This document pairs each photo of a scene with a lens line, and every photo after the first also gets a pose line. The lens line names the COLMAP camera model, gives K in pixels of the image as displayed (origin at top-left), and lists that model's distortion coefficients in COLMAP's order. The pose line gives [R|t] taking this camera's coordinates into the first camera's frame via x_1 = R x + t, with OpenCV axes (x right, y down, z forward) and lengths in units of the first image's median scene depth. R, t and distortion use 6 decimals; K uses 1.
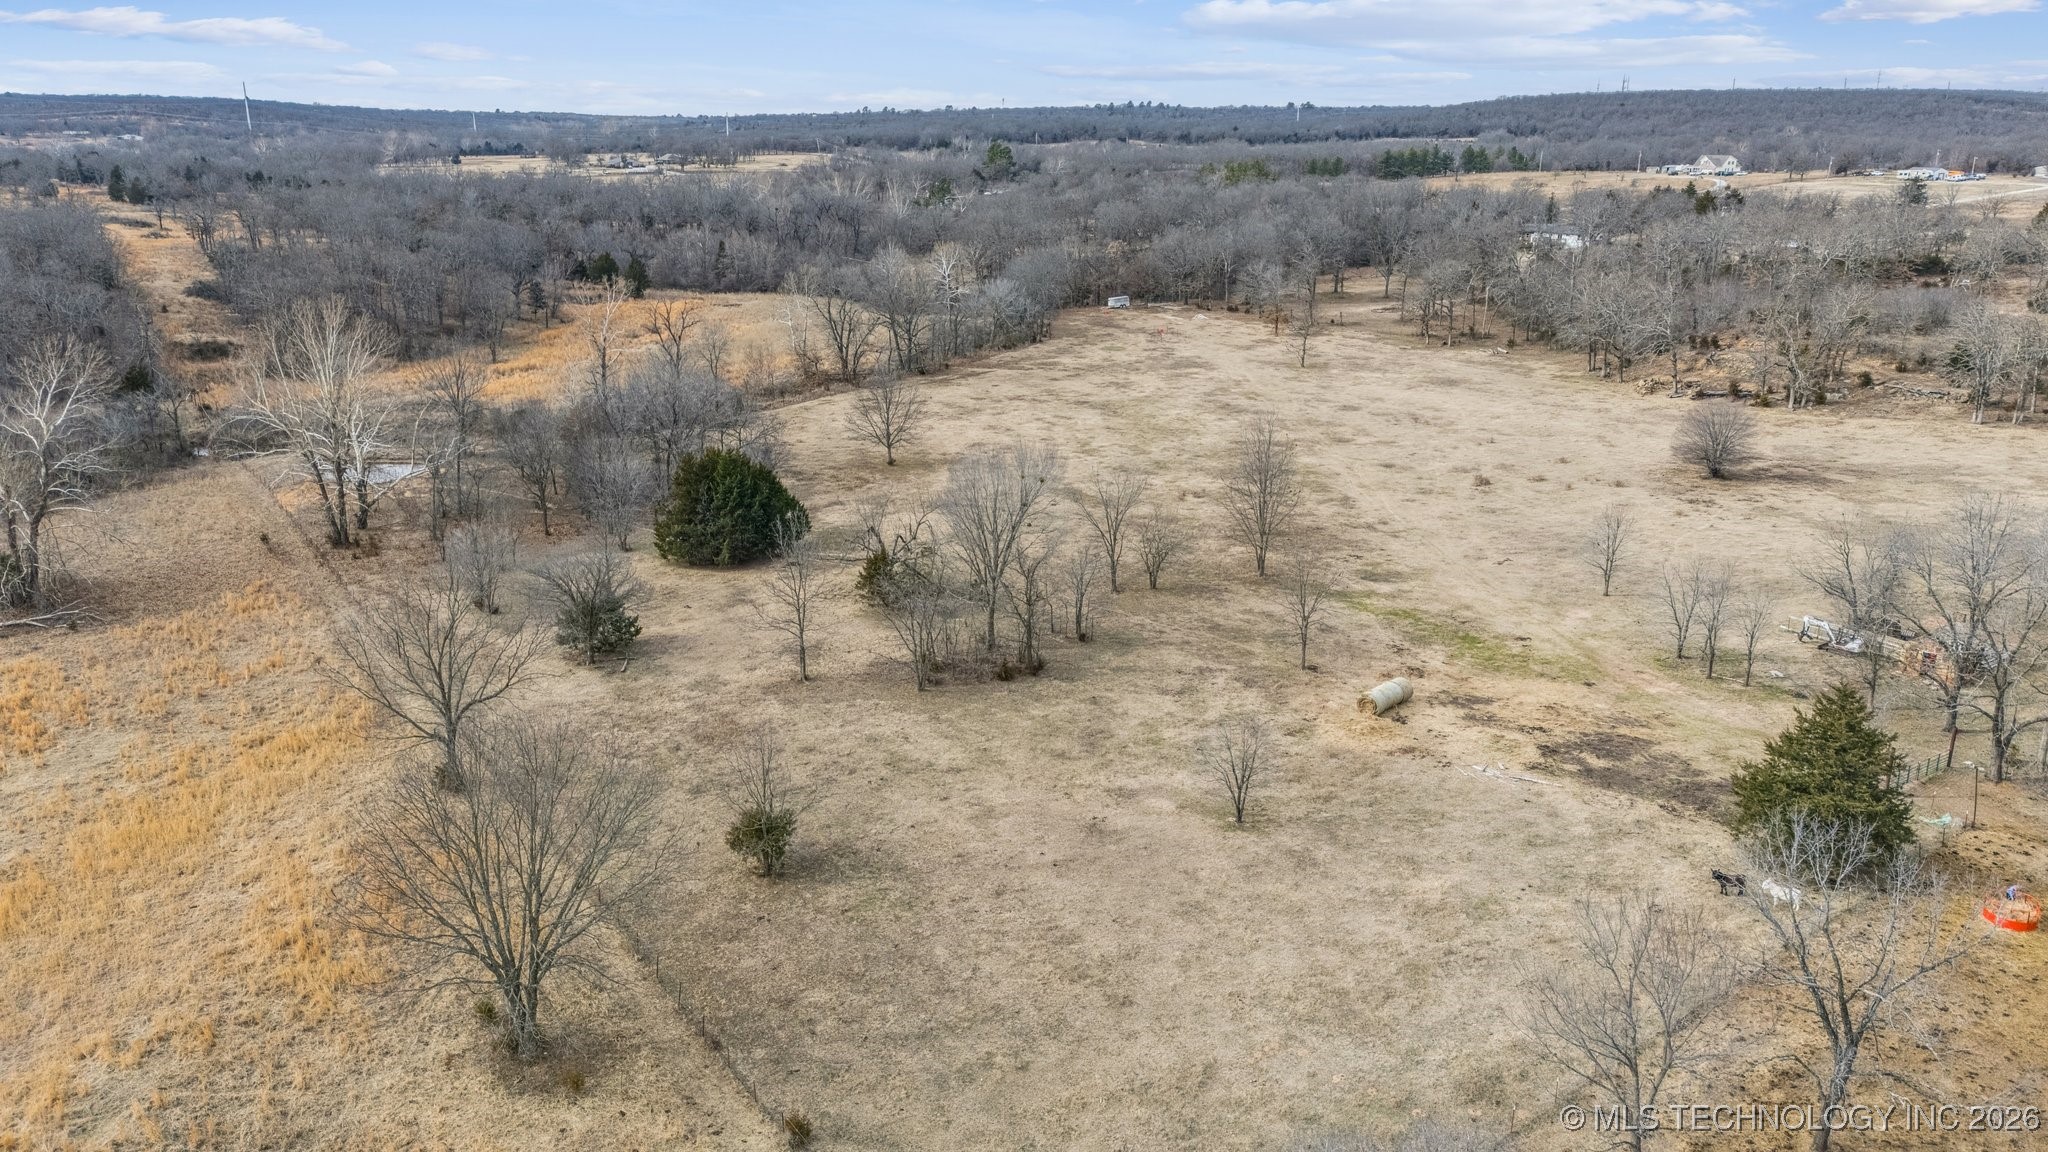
lens RADIAL K [[1523.8, 0, 1008.9], [0, 1523.8, 576.8], [0, 0, 1]] dist [0.087052, -0.080135]
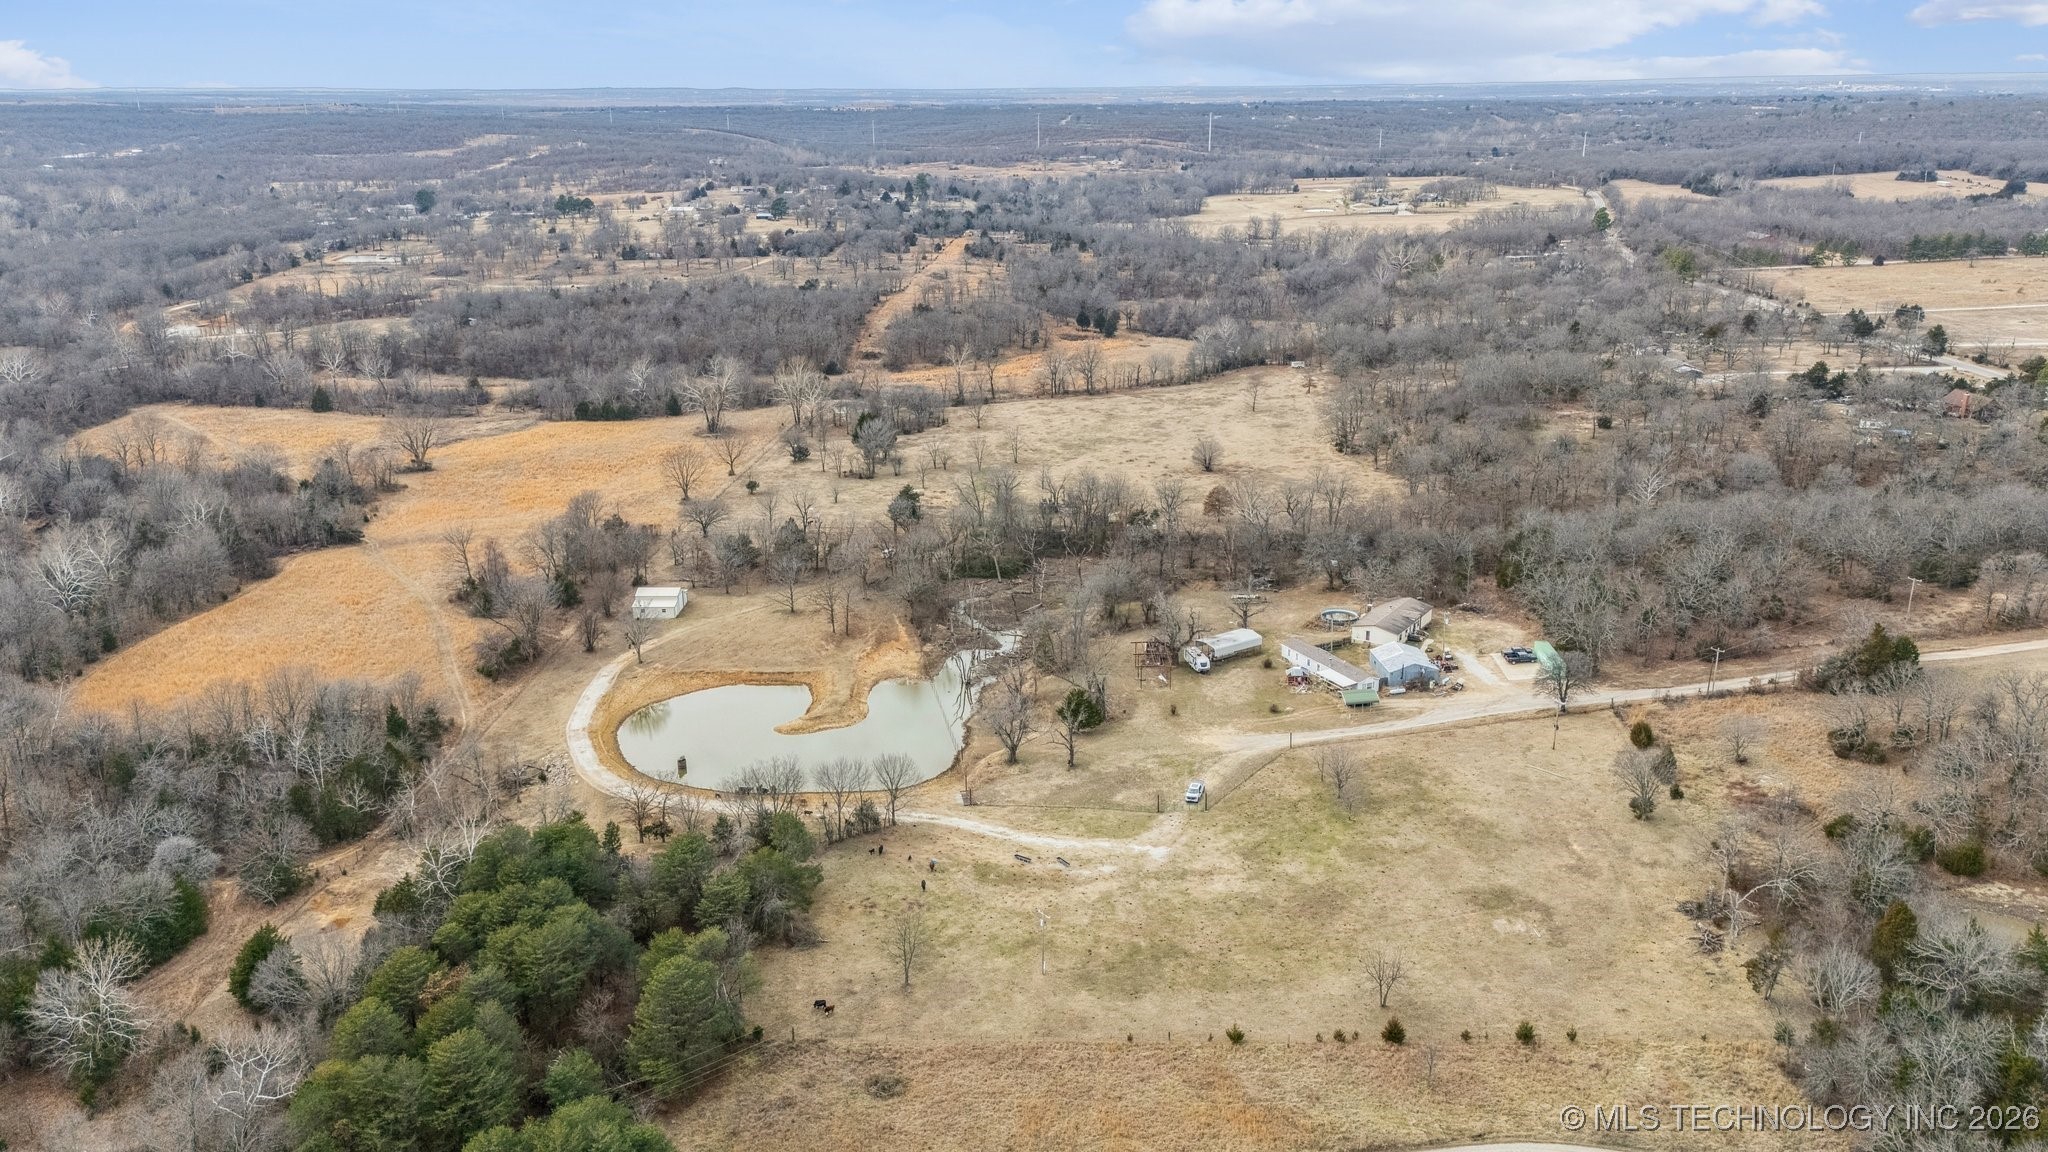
lens RADIAL K [[1523.8, 0, 1008.9], [0, 1523.8, 576.8], [0, 0, 1]] dist [0.087052, -0.080135]
pose [[0.794048, 0.178815, -0.580959, 1.648309], [-0.164227, 0.983318, 0.078196, -0.032630], [0.585250, 0.033318, 0.810168, -1.215623]]
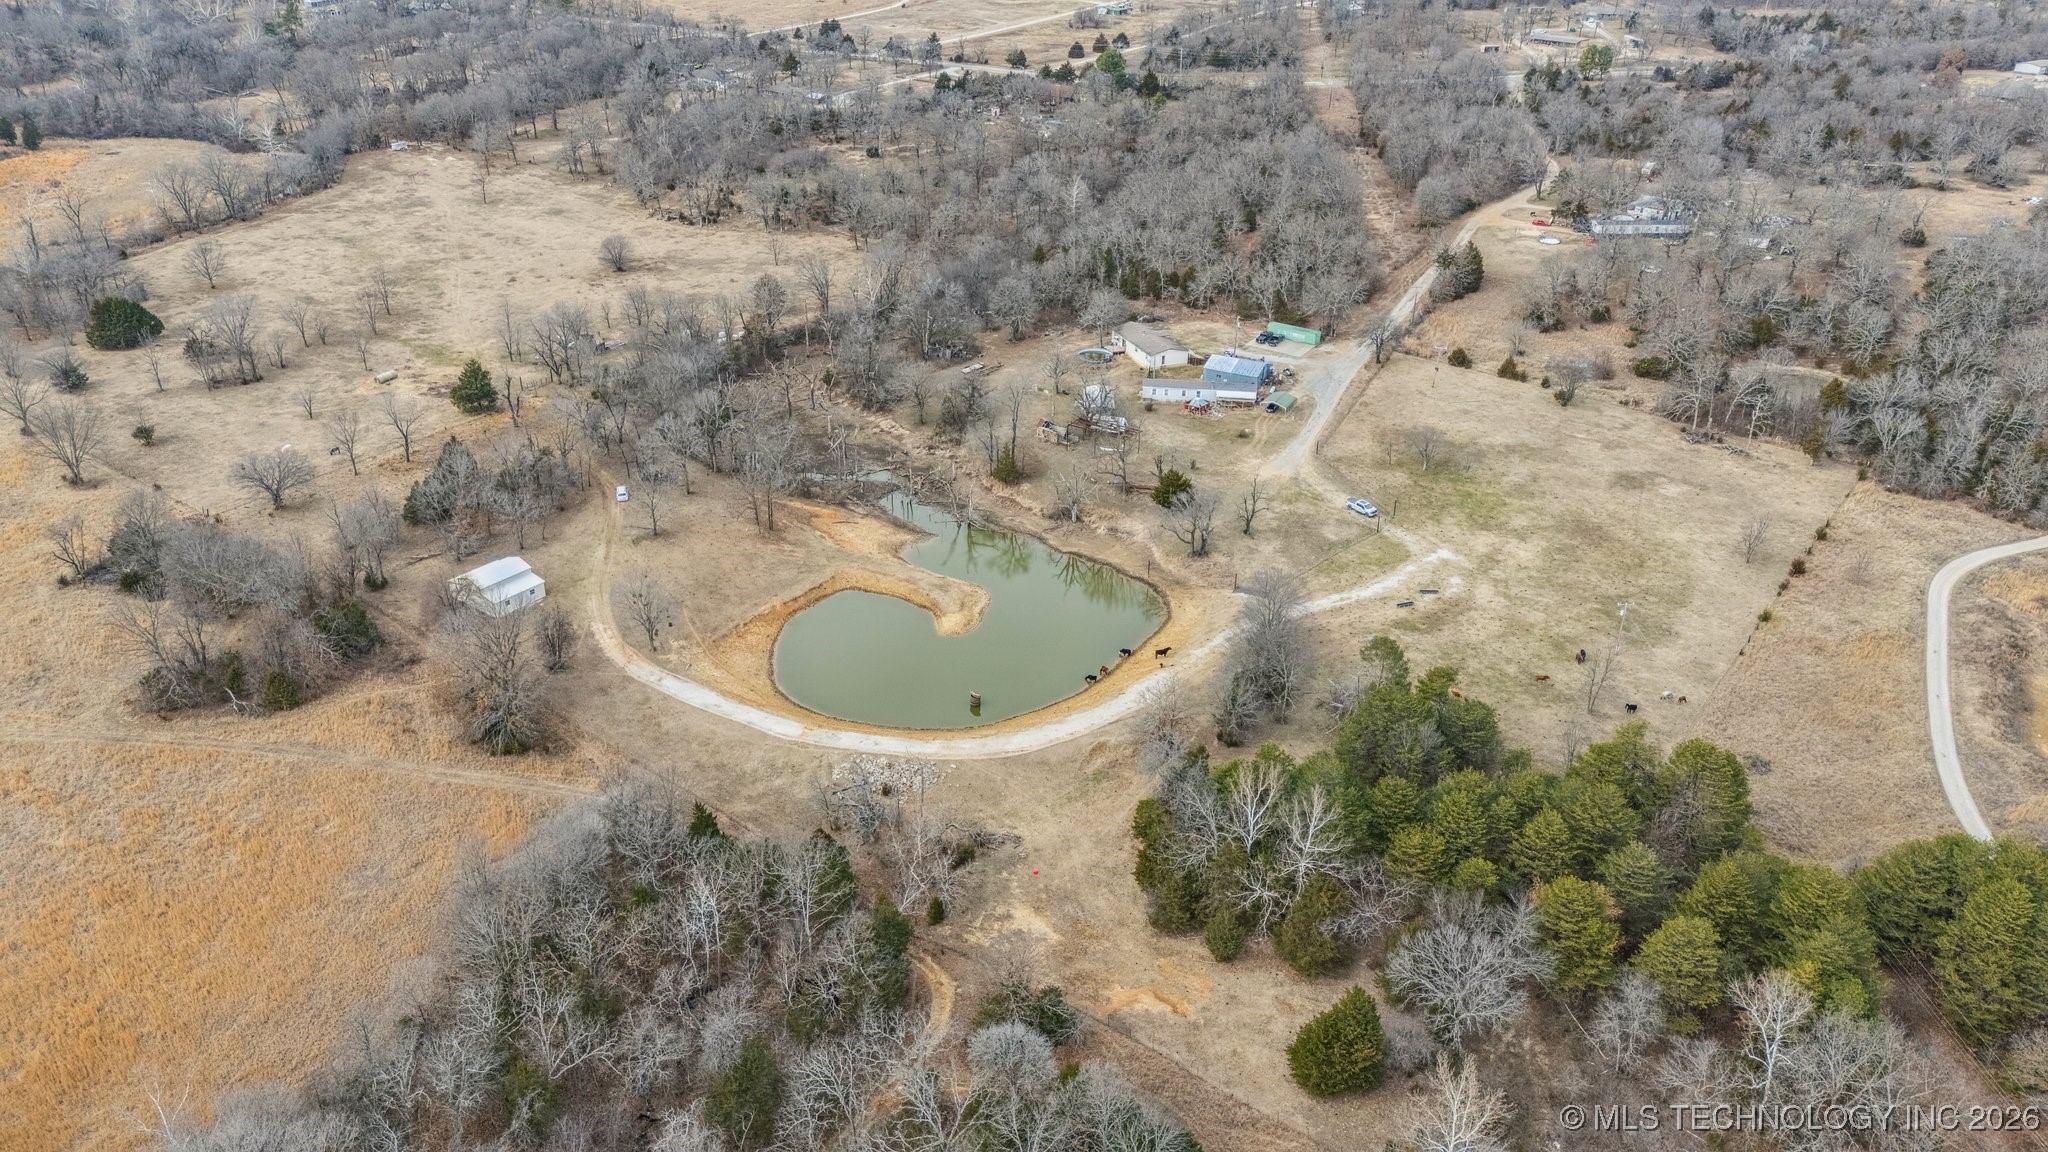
lens RADIAL K [[1520.6, 0, 1024.0], [0, 1520.6, 576.0], [0, 0, 1]] dist [0.085964, -0.070727]
pose [[0.949009, -0.132218, 0.286184, 0.305689], [0.078229, 0.978173, 0.192506, -0.012996], [-0.305390, -0.160302, 0.938638, -1.318467]]
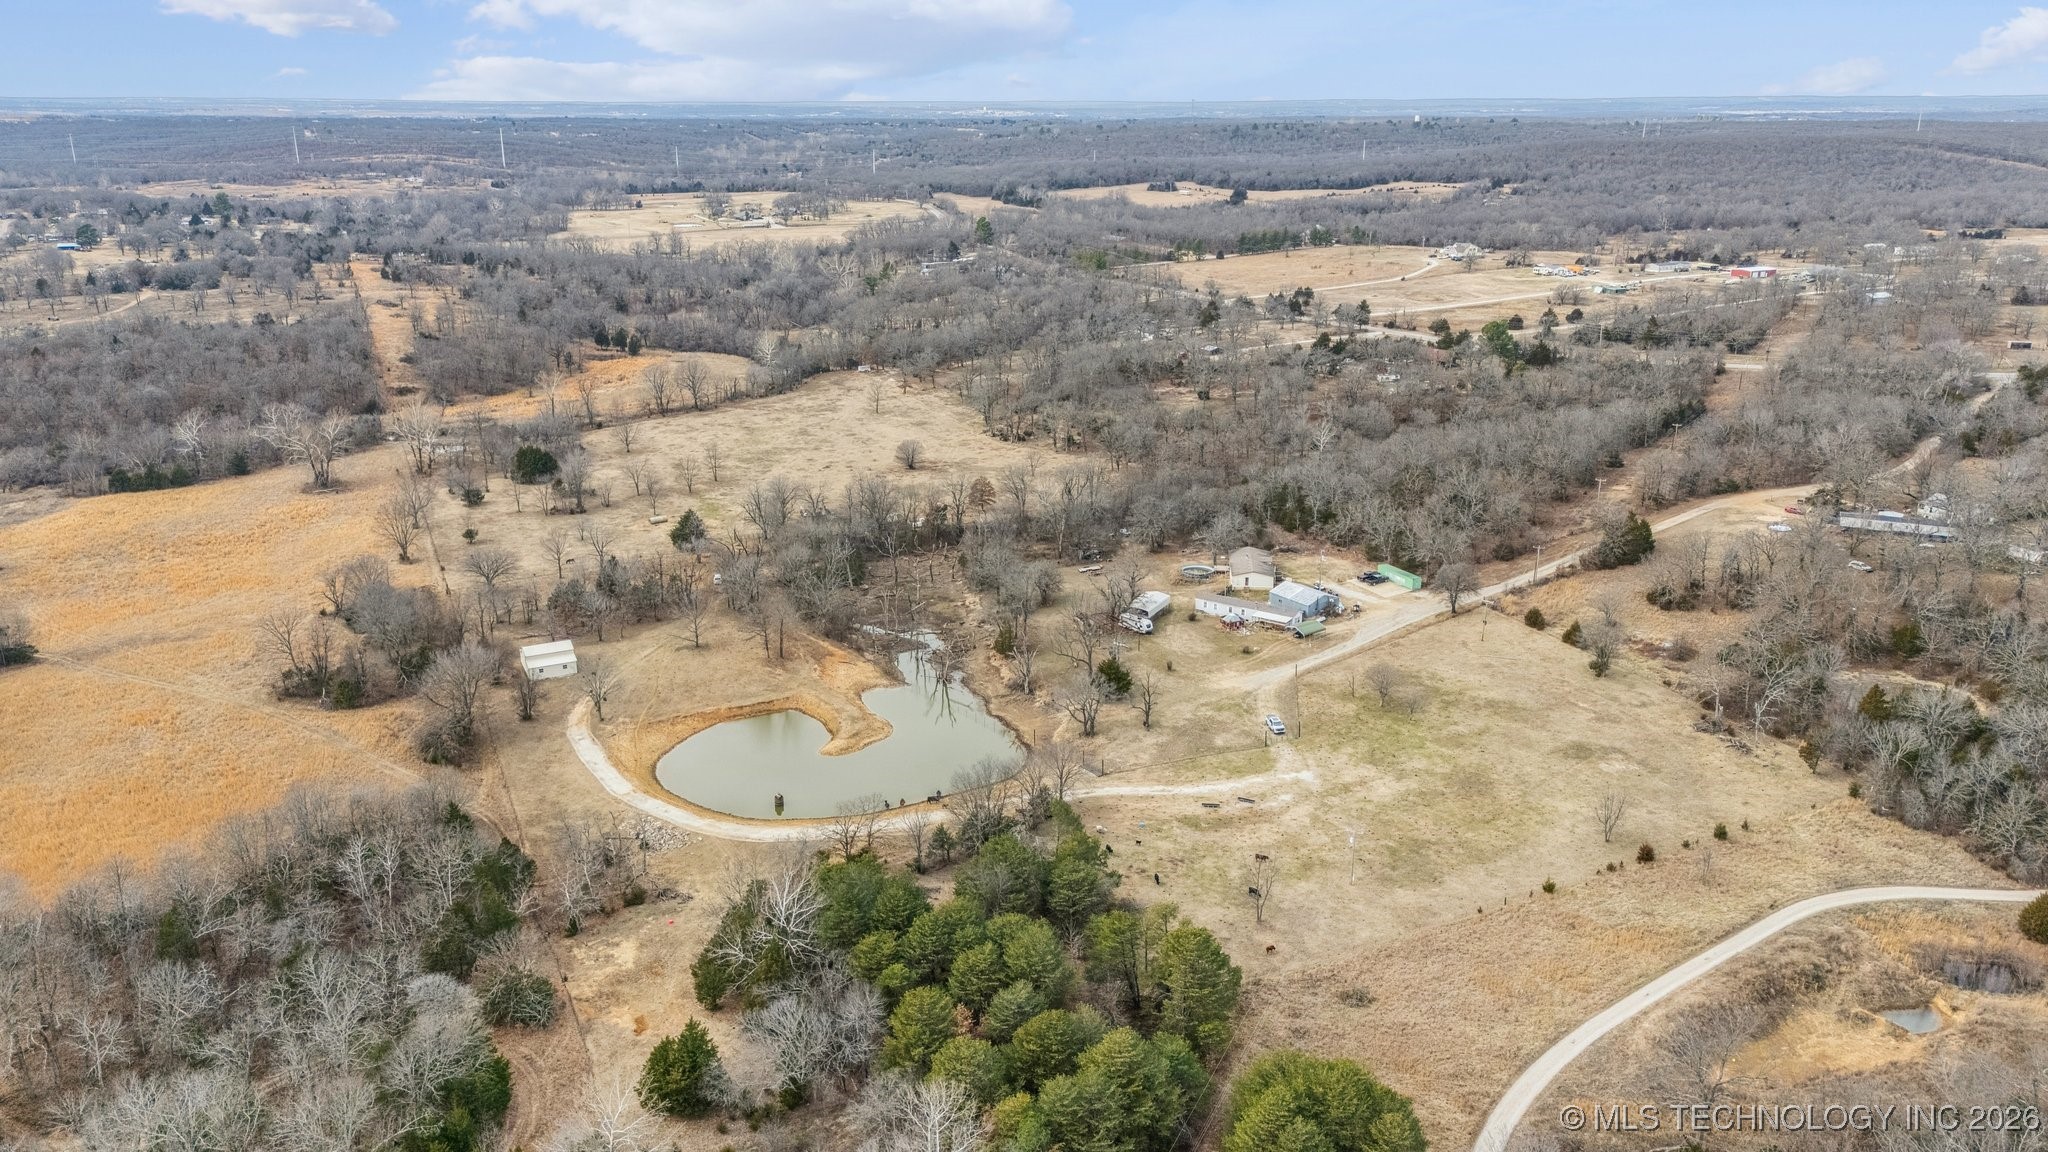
lens RADIAL K [[1523.8, 0, 1008.9], [0, 1523.8, 576.8], [0, 0, 1]] dist [0.087052, -0.080135]
pose [[0.987813, 0.044248, -0.149224, 0.997433], [-0.042117, 0.998961, 0.017413, 0.069243], [0.149839, -0.010916, 0.988650, -1.554022]]
